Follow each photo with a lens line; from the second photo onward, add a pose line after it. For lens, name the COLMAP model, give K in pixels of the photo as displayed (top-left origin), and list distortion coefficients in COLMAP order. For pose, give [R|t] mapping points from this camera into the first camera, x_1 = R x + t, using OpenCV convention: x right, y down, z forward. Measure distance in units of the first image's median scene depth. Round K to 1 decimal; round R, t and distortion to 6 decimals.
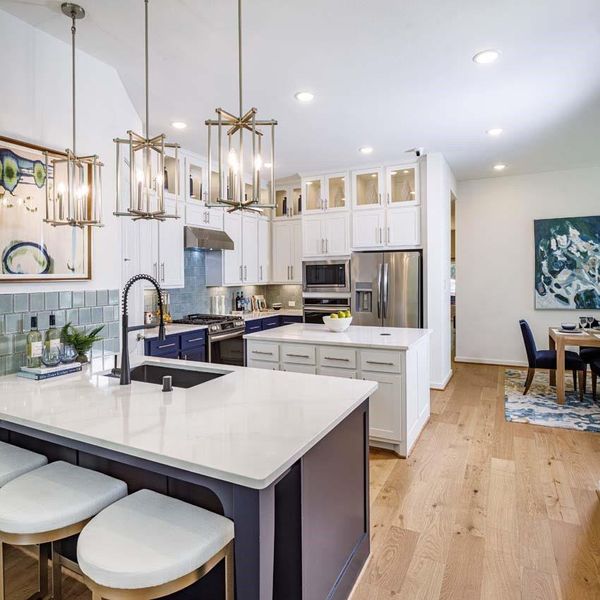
lens RADIAL K [[404.2, 0, 305.3], [0, 404.2, 277.2], [0, 0, 1]] dist [-0.013047, 0.000904]
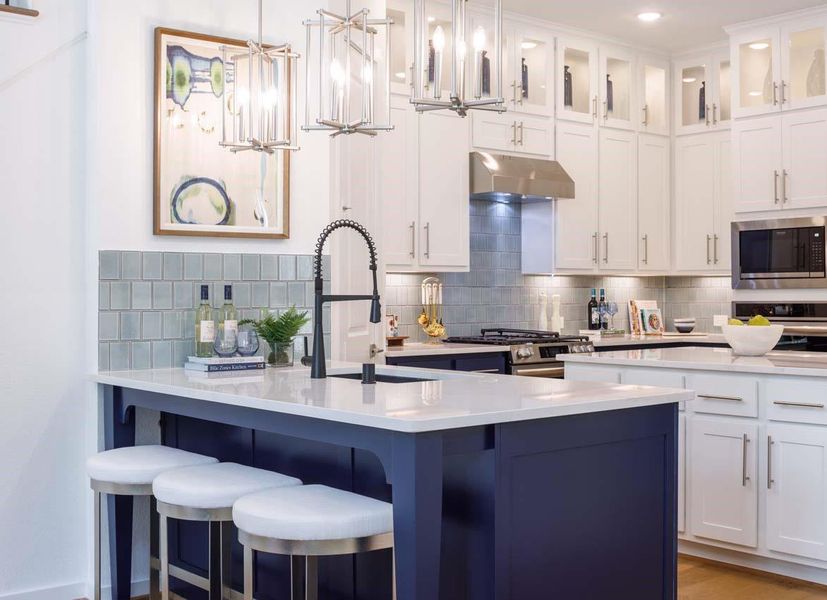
lens RADIAL K [[1022.4, 0, 433.8], [0, 1022.4, 282.6], [0, 0, 1]] dist [-0.094778, 0.000000]
pose [[0.915894, 0.005927, -0.401376, 0.157334], [-0.009172, 0.999939, -0.006163, 0.042250], [0.401315, 0.009326, 0.915893, -0.181717]]
